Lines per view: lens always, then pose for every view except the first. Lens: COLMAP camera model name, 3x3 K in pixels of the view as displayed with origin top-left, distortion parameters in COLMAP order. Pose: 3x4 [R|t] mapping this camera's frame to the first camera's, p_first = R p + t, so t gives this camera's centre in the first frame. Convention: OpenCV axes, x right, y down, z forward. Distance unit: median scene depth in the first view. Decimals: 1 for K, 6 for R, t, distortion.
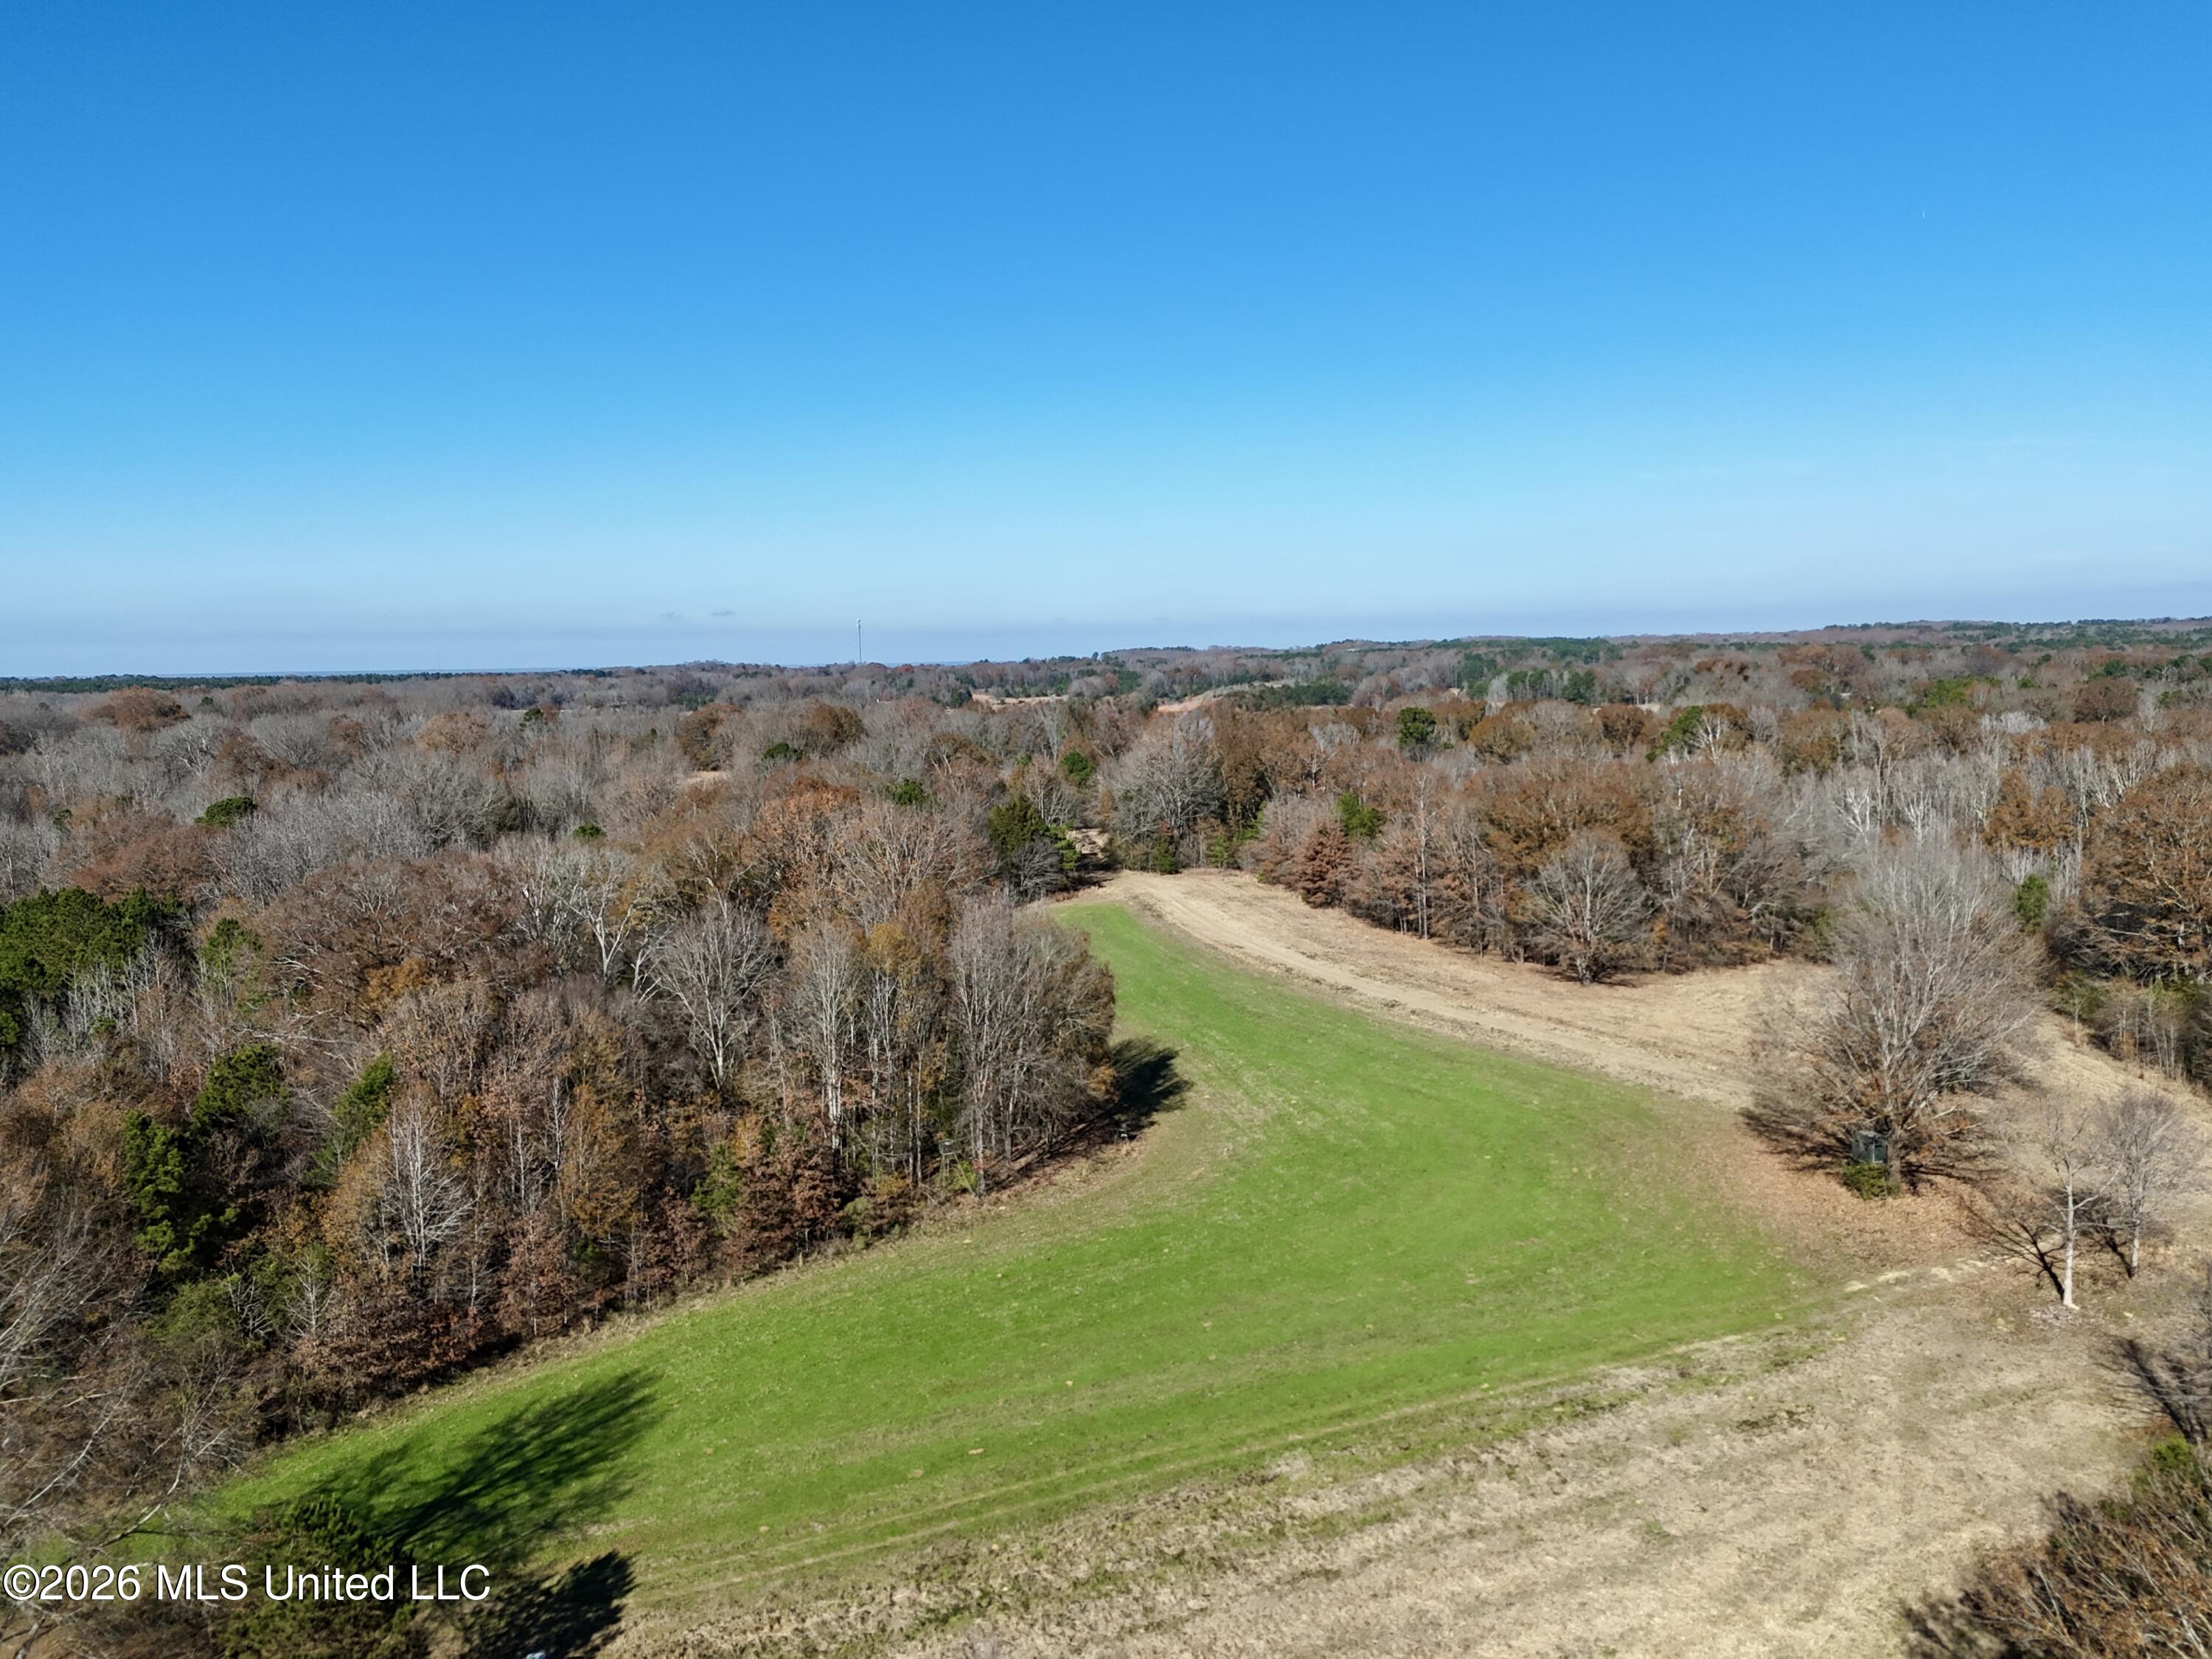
lens RADIAL K [[1596.9, 0, 1106.0], [0, 1596.9, 829.5], [0, 0, 1]] dist [0.048634, -0.058659]
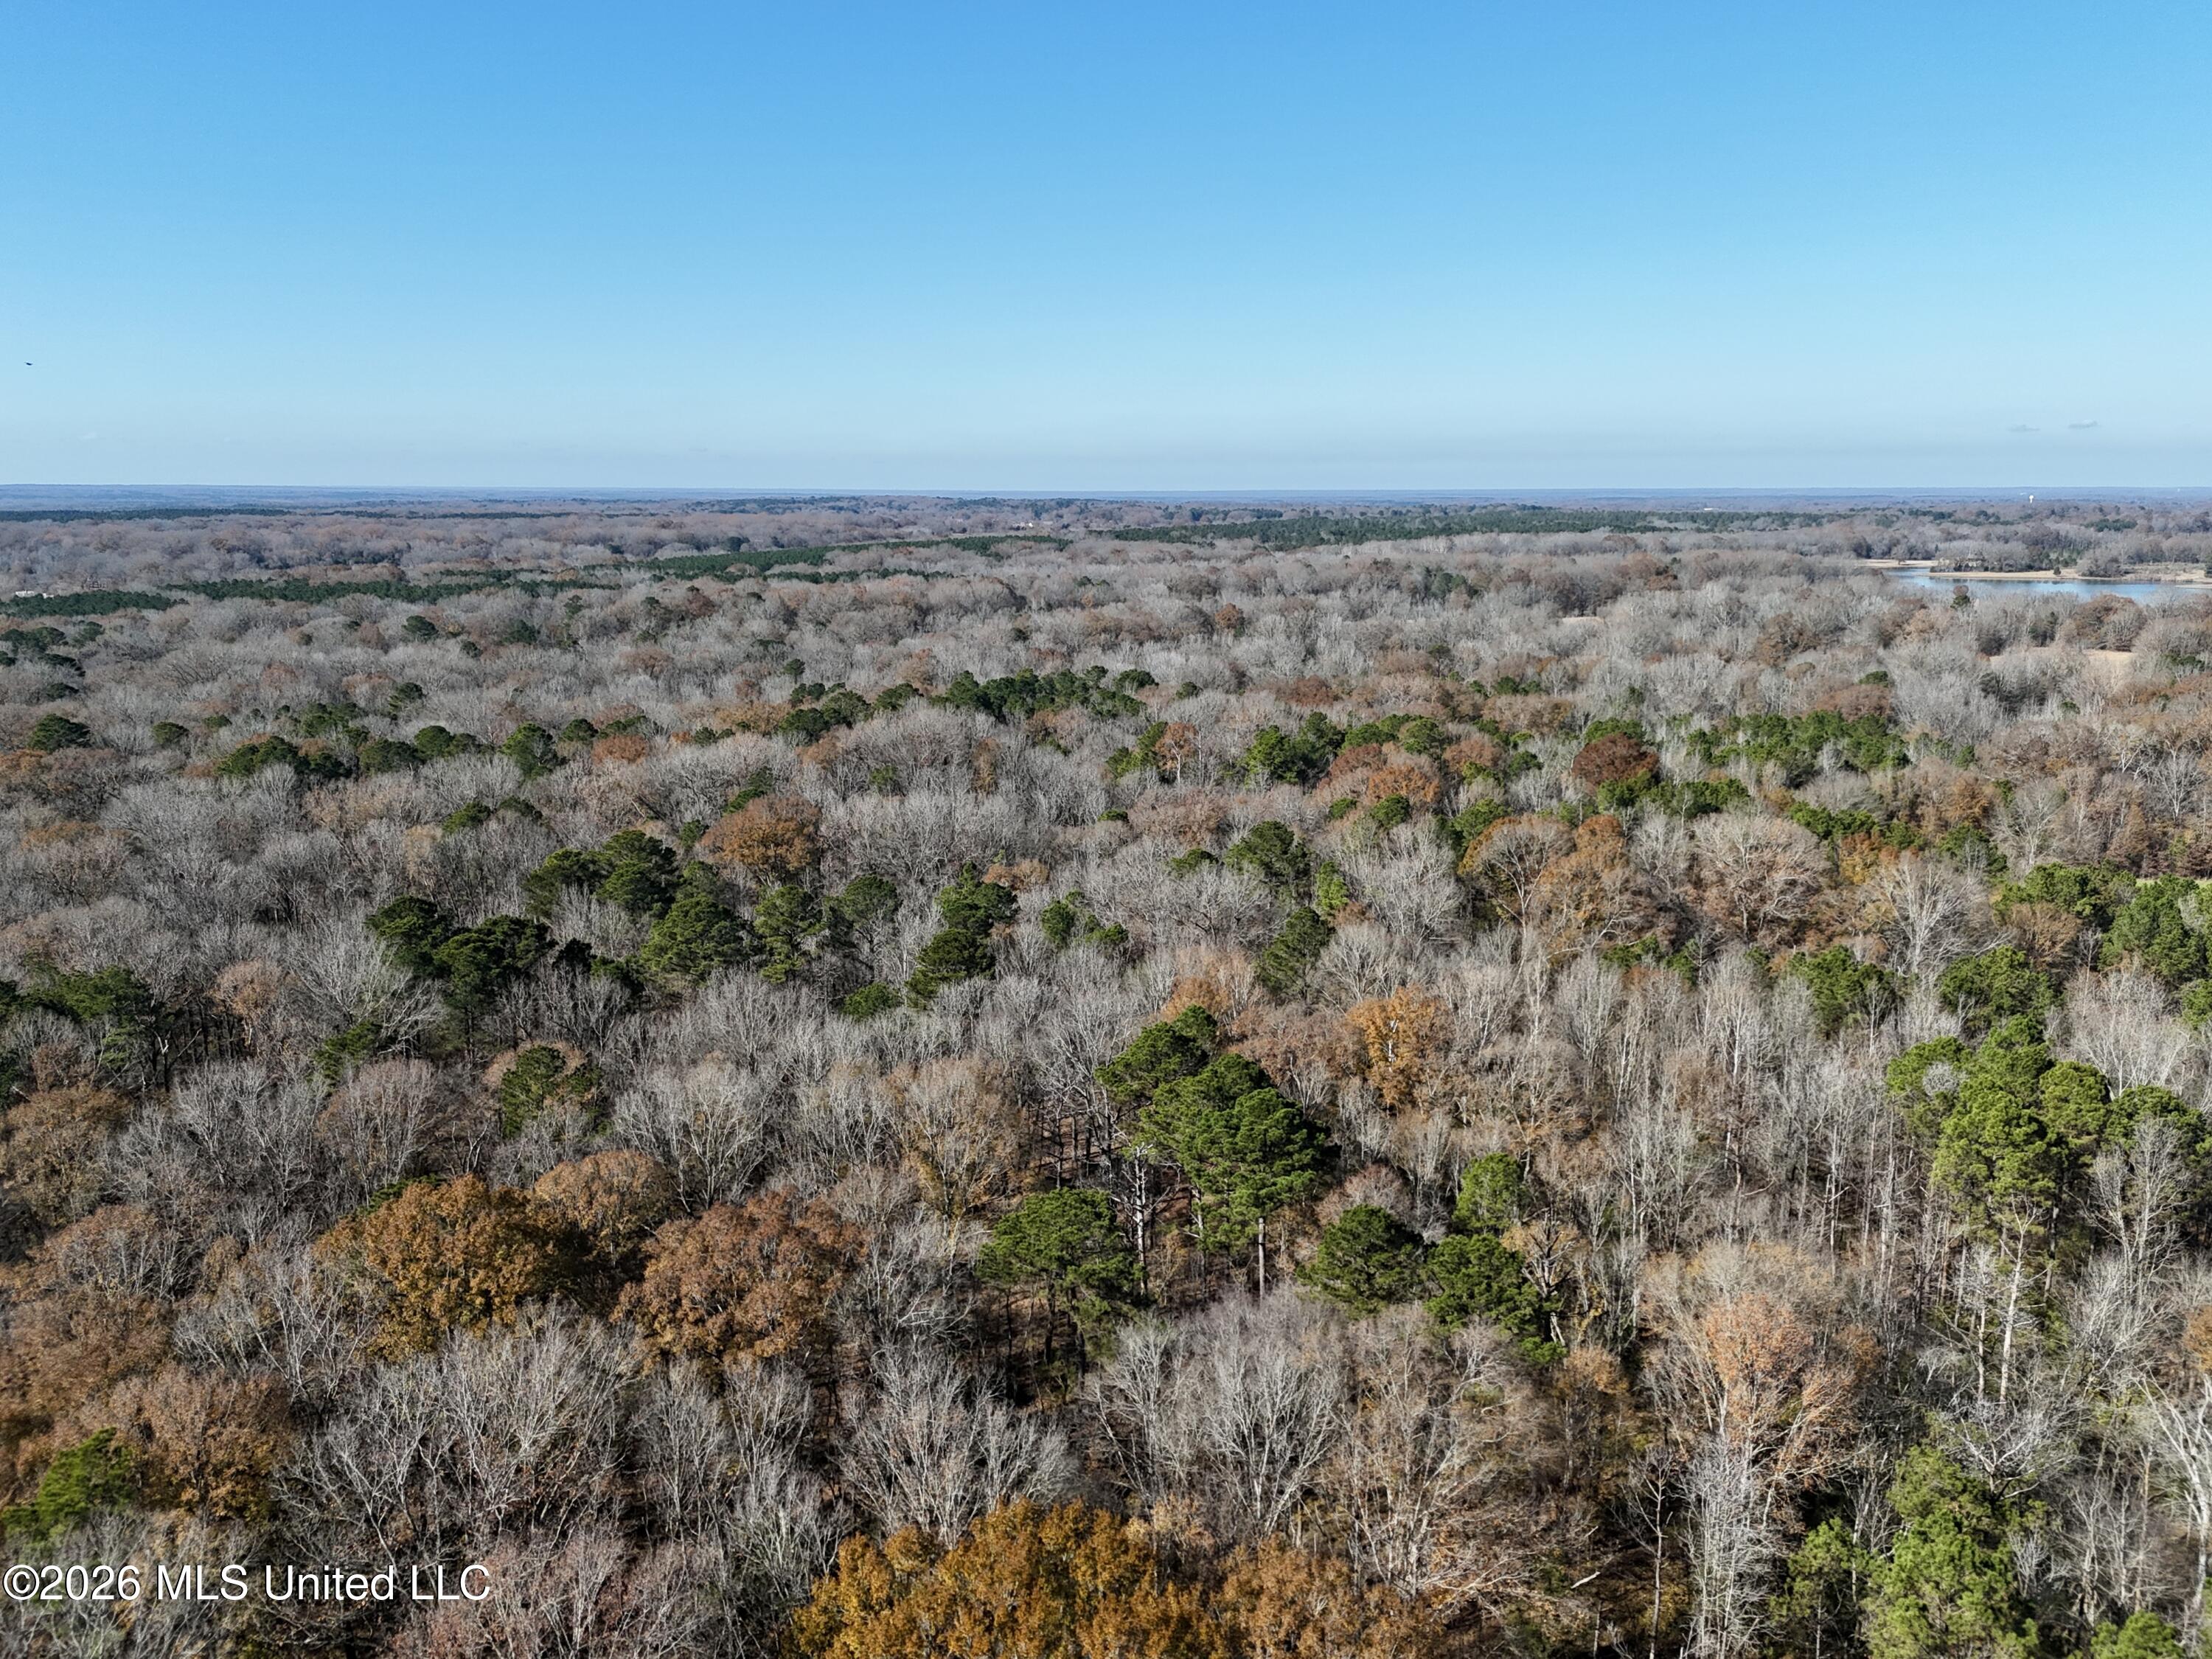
lens RADIAL K [[1596.9, 0, 1106.0], [0, 1596.9, 829.5], [0, 0, 1]] dist [0.048634, -0.058659]
pose [[0.737473, 0.166395, -0.654558, 0.220439], [-0.086639, 0.984475, 0.152649, -0.083100], [0.669796, -0.055864, 0.740441, -2.331370]]
